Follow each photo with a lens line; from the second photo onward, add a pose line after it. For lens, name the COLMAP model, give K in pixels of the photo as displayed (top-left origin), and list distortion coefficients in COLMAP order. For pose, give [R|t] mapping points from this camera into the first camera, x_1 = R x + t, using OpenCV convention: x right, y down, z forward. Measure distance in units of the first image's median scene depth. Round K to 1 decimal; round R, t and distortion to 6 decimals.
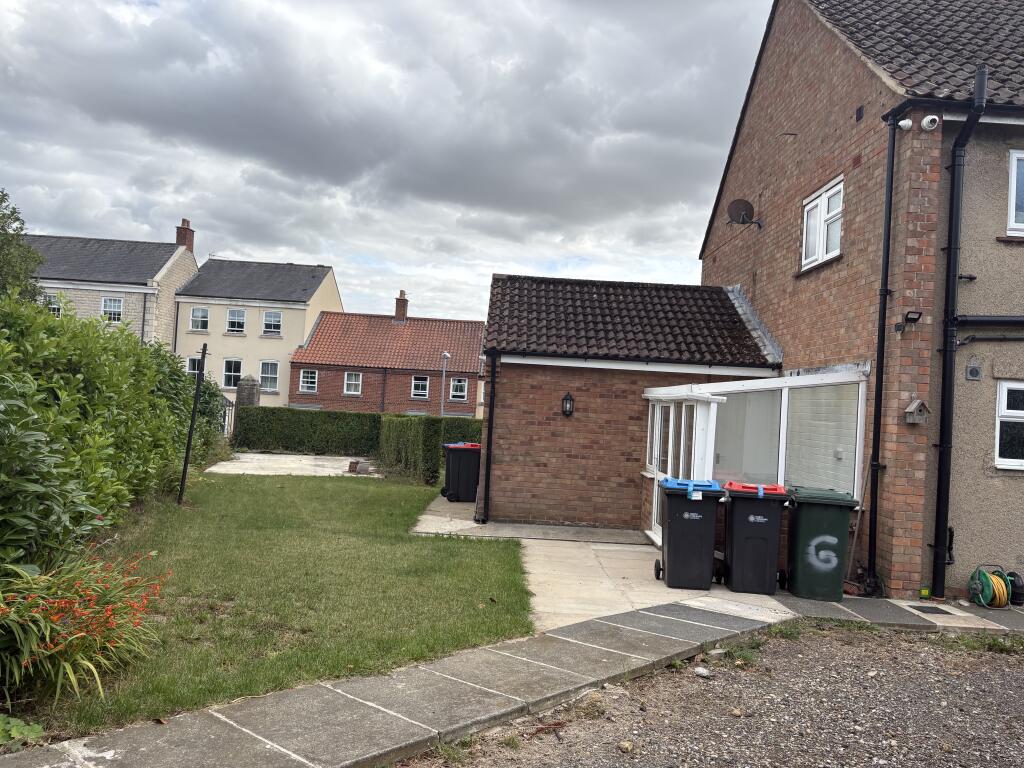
lens RADIAL K [[769.4, 0, 512.0], [0, 769.4, 384.0], [0, 0, 1]] dist [0.044267, -0.049084]
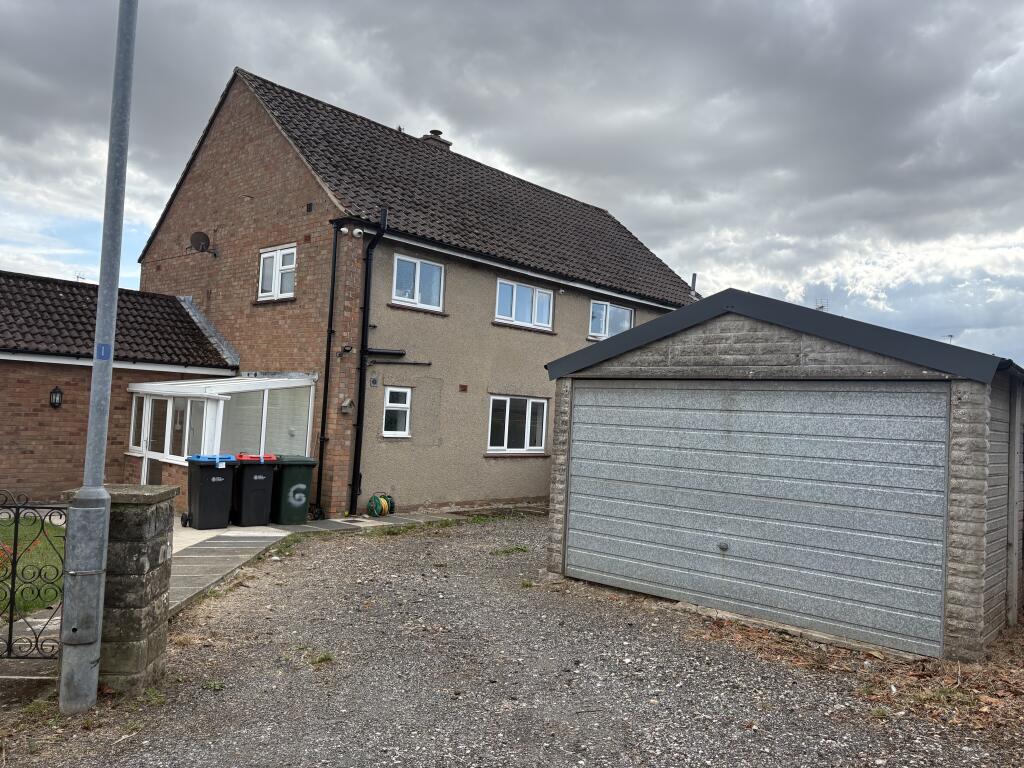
lens RADIAL K [[769.4, 0, 512.0], [0, 769.4, 384.0], [0, 0, 1]] dist [0.044267, -0.049084]
pose [[0.689214, 0.004986, 0.724541, -0.386406], [-0.031426, 0.999241, 0.023017, -0.052917], [-0.723876, -0.038633, 0.688847, -0.352882]]
